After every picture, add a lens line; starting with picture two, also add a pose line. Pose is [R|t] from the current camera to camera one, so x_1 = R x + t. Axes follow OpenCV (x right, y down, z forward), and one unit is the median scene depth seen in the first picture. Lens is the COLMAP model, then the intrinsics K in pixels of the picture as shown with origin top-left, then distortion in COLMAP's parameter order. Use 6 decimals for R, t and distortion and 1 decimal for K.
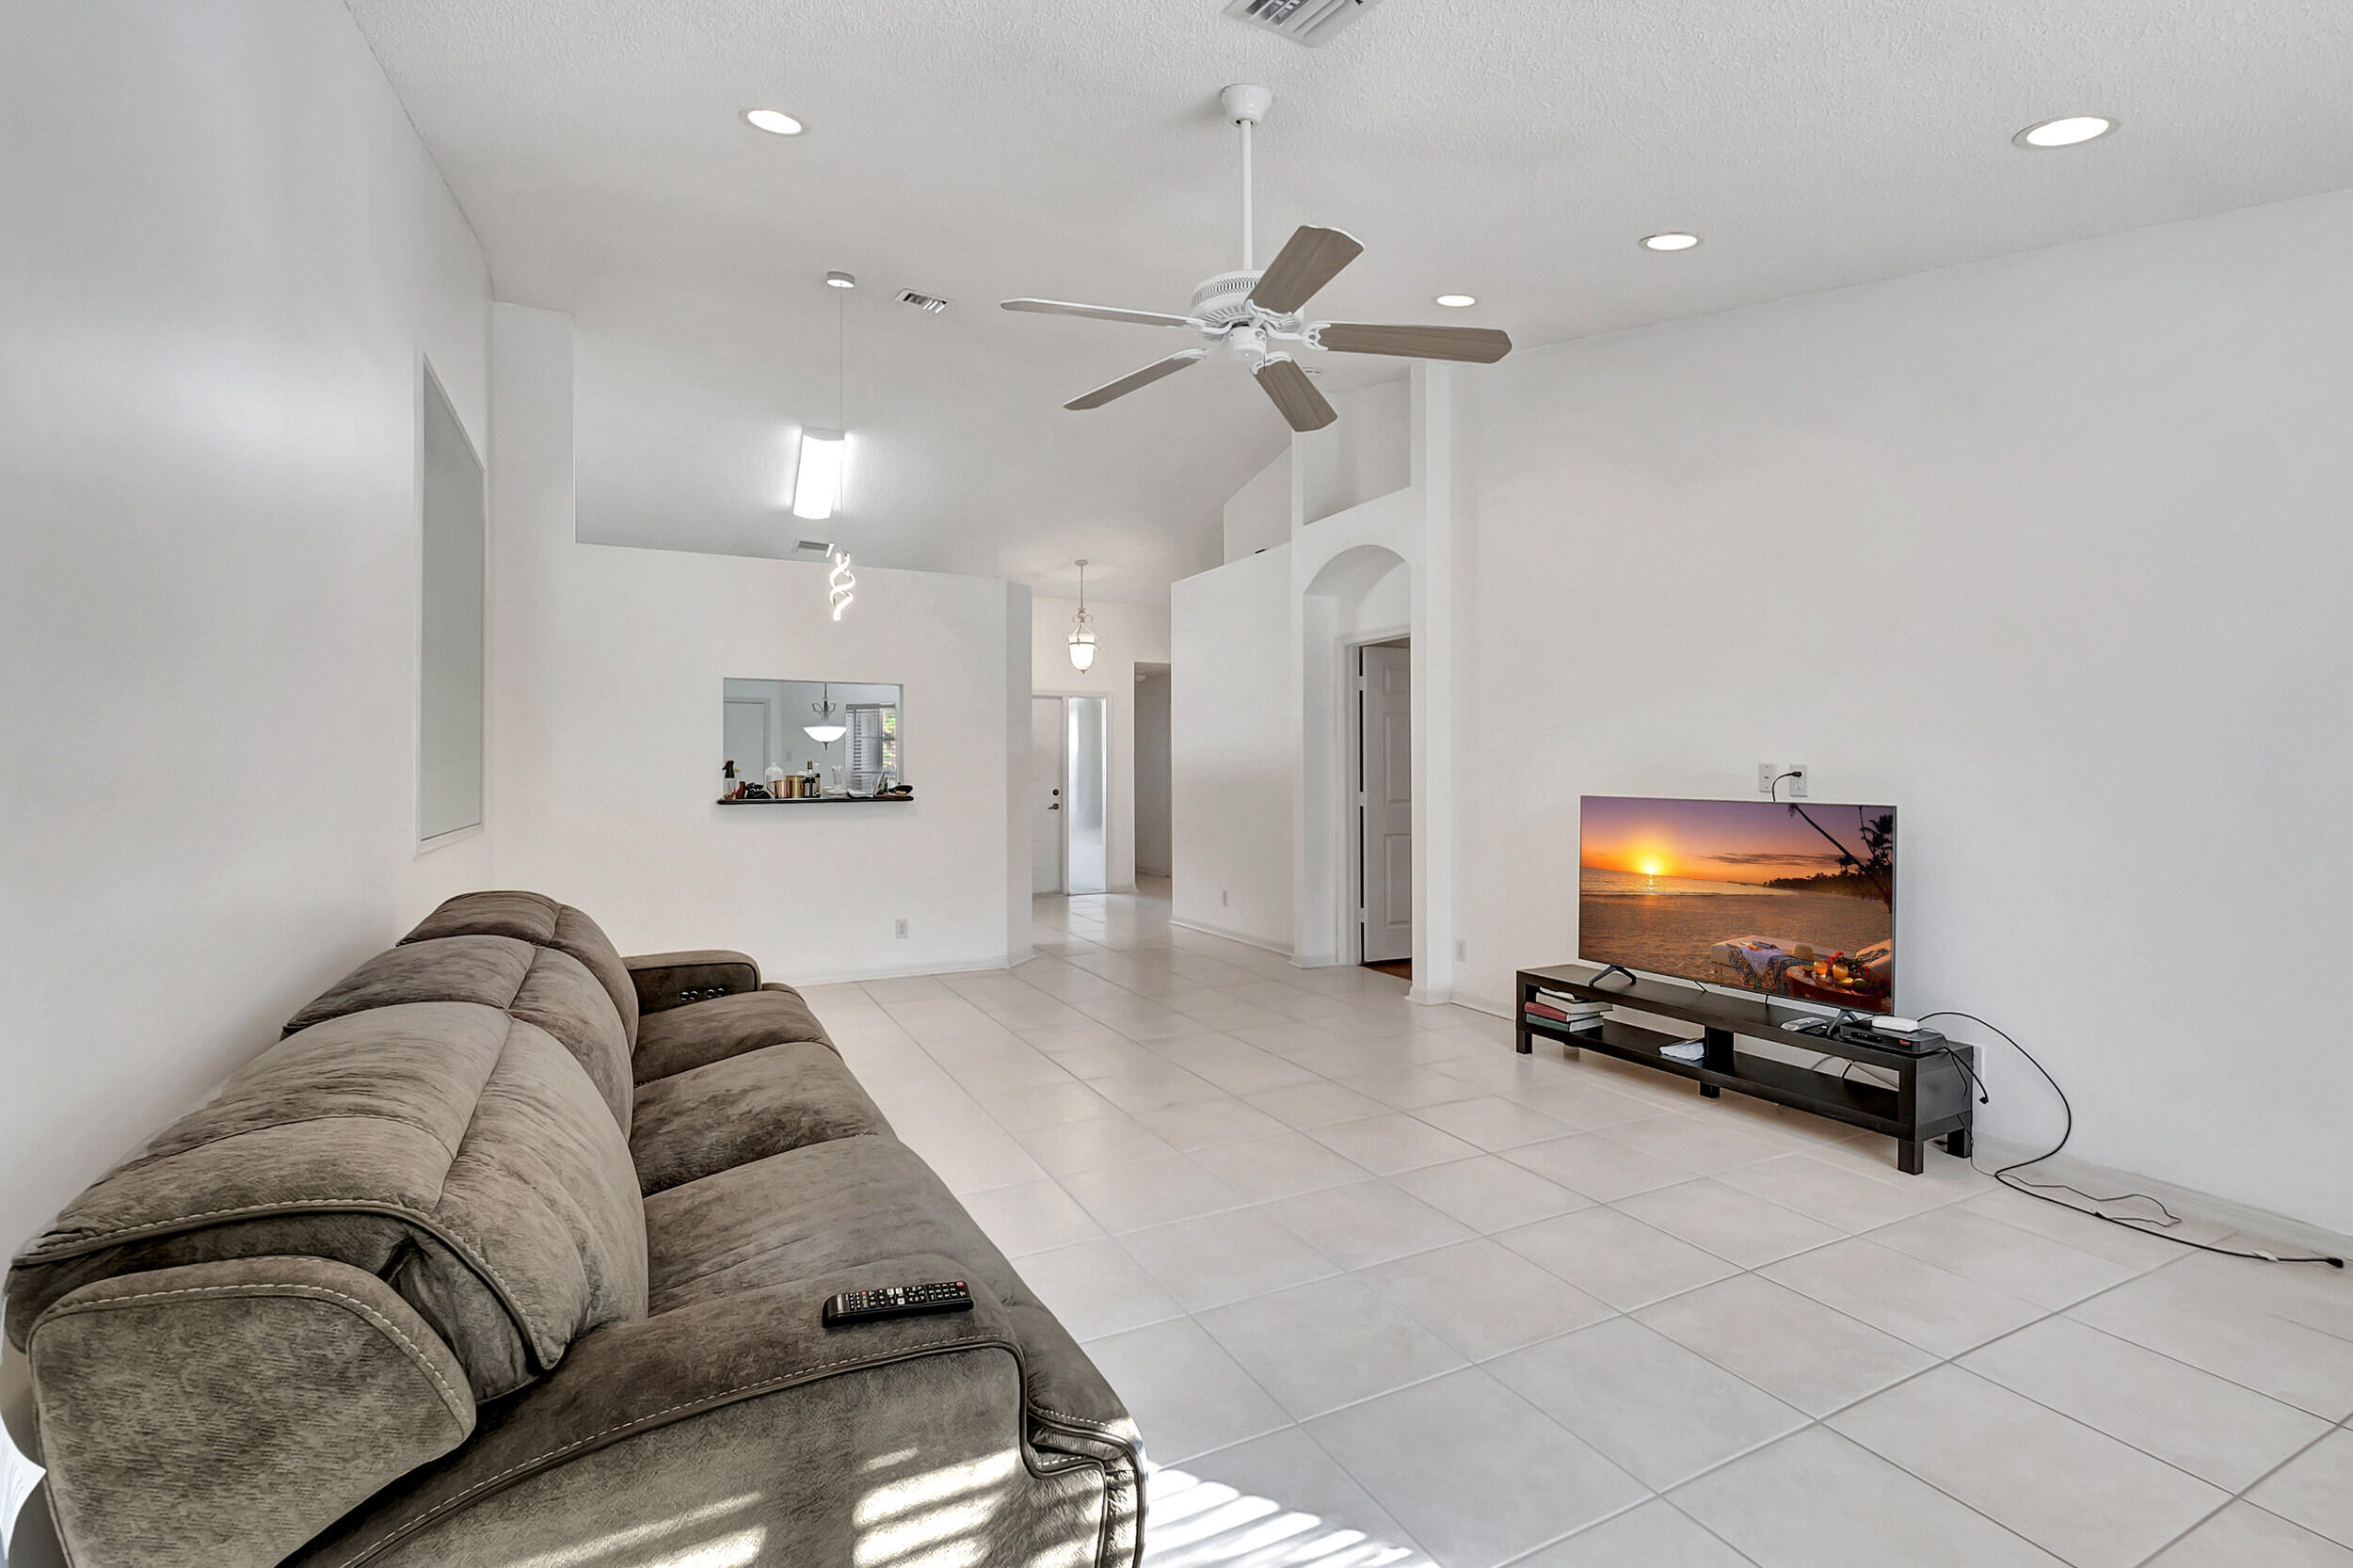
lens RADIAL K [[1046.3, 0, 1182.0], [0, 1046.3, 777.7], [0, 0, 1]] dist [-0.008761, 0.000410]
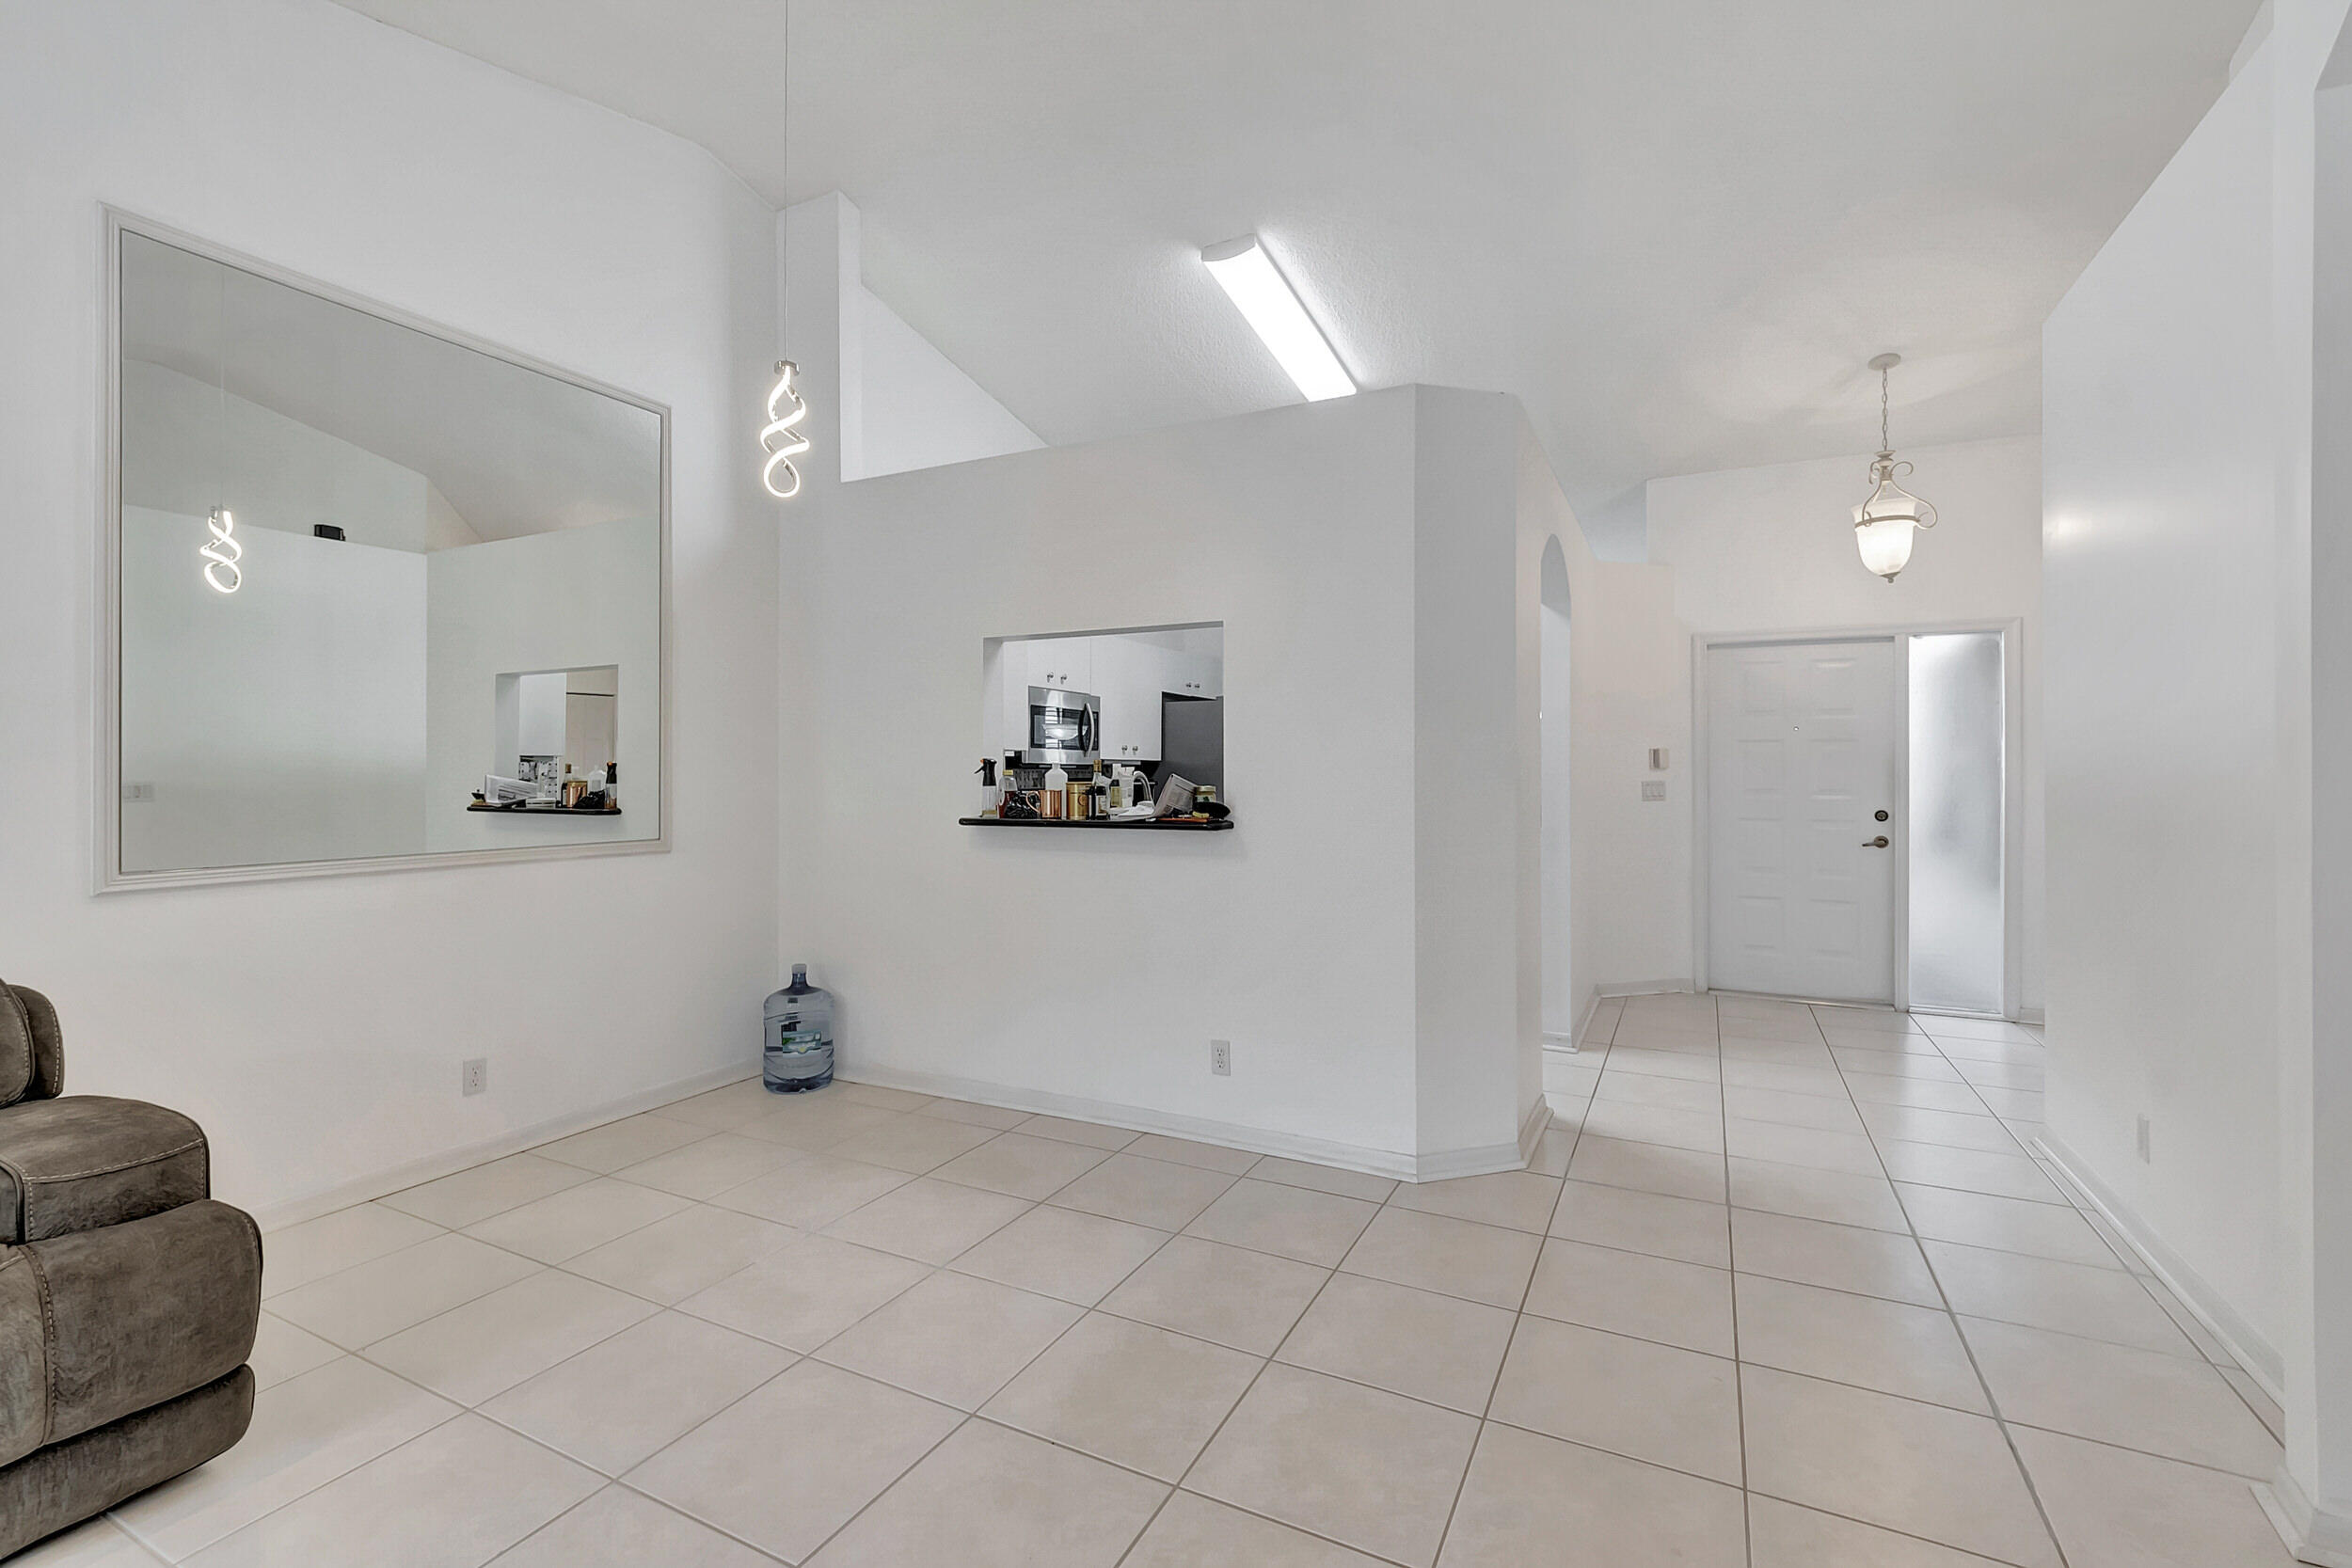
lens RADIAL K [[1045.8, 0, 1181.5], [0, 1045.8, 777.7], [0, 0, 1]] dist [-0.008761, 0.000410]
pose [[0.582344, -0.006186, -0.812919, 0.113601], [-0.002863, 0.999949, -0.009661, 0.000845], [0.812938, 0.007953, 0.582296, 0.434180]]
